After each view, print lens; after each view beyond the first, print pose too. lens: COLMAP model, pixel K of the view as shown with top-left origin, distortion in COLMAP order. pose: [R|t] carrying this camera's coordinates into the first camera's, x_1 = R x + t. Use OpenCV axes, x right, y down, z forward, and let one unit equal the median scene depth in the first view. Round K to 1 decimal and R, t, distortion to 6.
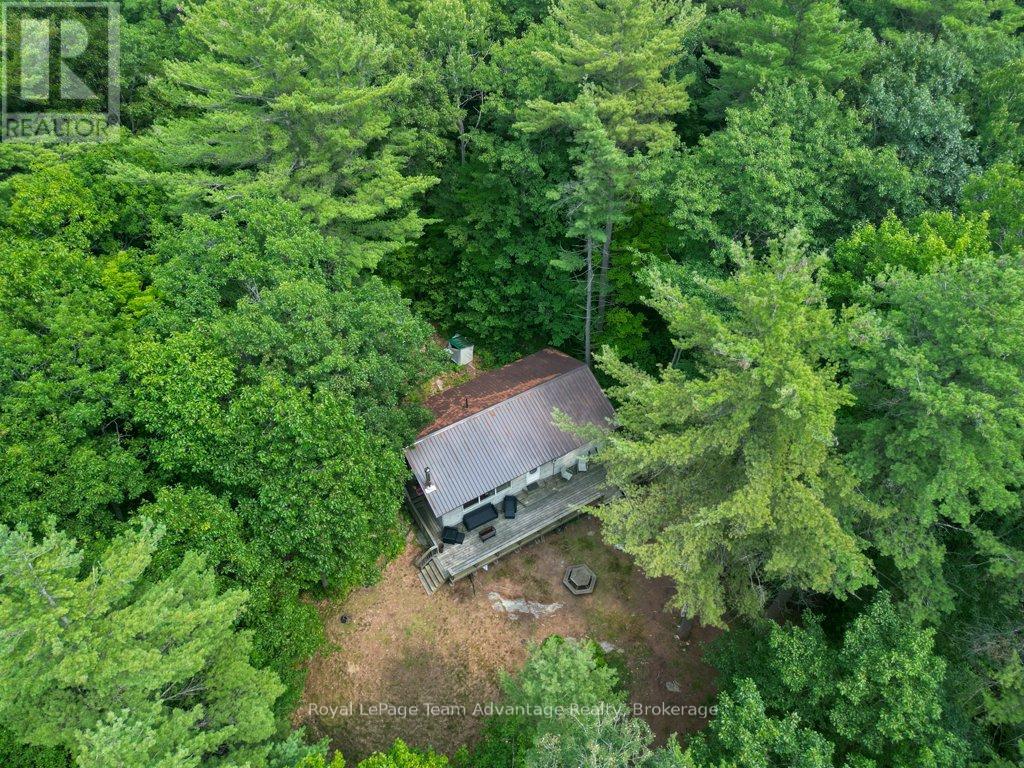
lens RADIAL K [[719.8, 0, 539.5], [0, 719.8, 385.9], [0, 0, 1]] dist [0.034508, -0.002784]
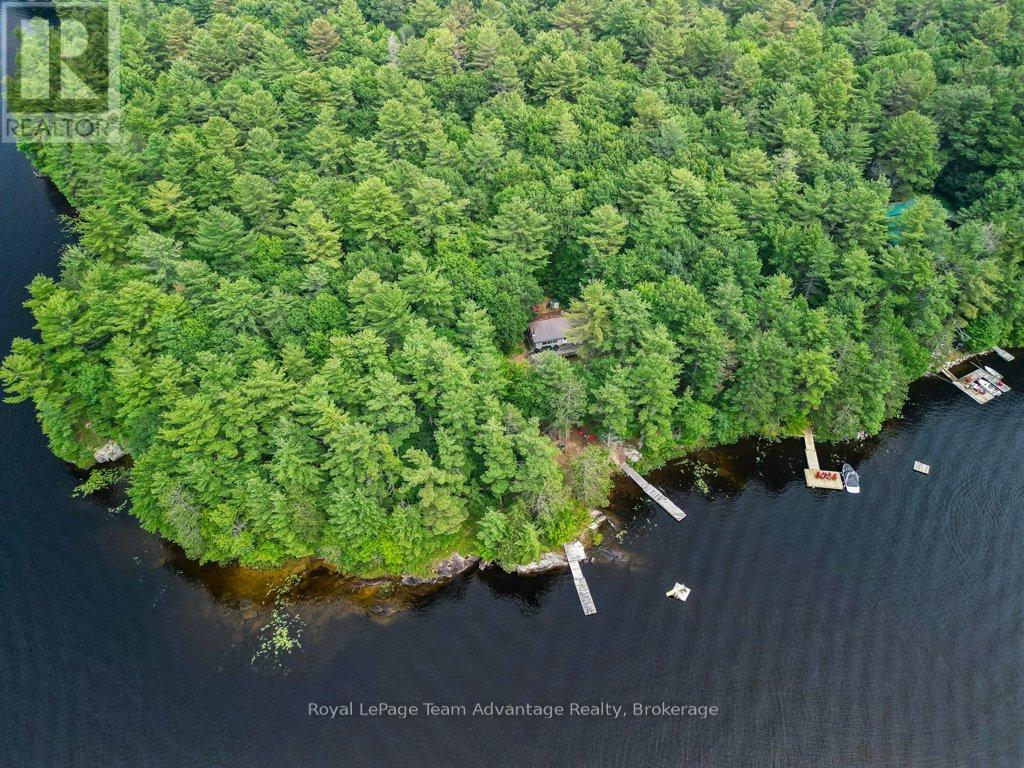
lens RADIAL K [[719.8, 0, 539.5], [0, 719.8, 385.9], [0, 0, 1]] dist [0.034508, -0.002784]
pose [[0.957482, 0.204635, -0.203353, 0.665894], [-0.207306, 0.978241, 0.008312, 0.360700], [0.200629, 0.034198, 0.979070, -2.538428]]
